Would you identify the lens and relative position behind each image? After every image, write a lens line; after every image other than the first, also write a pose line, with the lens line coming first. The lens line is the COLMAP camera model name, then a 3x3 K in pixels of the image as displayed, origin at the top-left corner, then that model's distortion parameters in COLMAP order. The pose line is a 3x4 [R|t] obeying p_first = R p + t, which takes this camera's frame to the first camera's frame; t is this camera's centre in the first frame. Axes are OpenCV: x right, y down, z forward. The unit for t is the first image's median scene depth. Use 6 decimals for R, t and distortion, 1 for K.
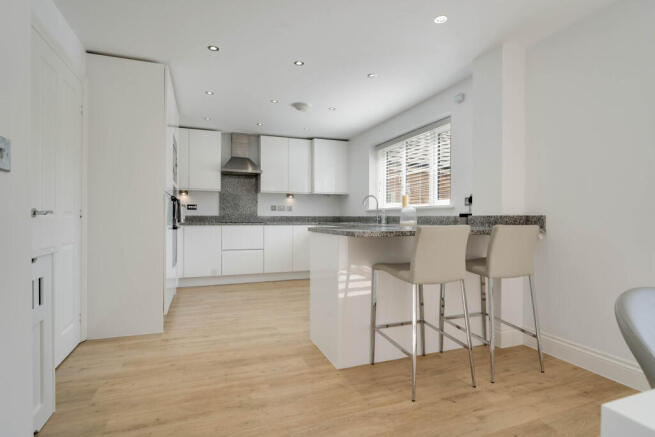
lens RADIAL K [[335.7, 0, 327.5], [0, 335.7, 218.5], [0, 0, 1]] dist [0.030936, -0.000009]
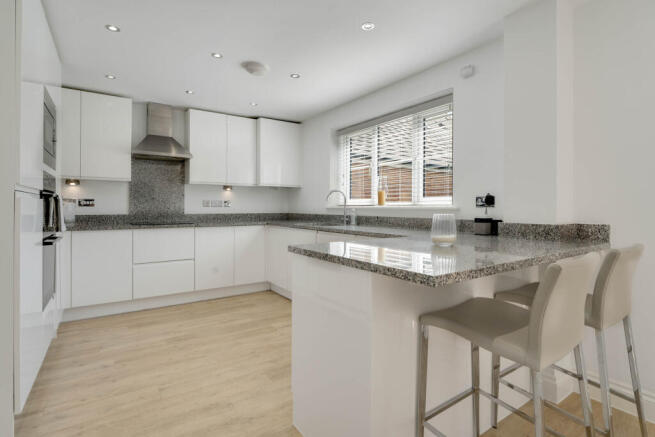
lens RADIAL K [[325.8, 0, 329.4], [0, 325.8, 208.5], [0, 0, 1]] dist [0.000843, -0.000272]
pose [[0.971303, -0.001016, 0.237841, -0.070463], [0.000511, 0.999997, 0.002188, -0.023753], [-0.237843, -0.002004, 0.971302, 0.220173]]
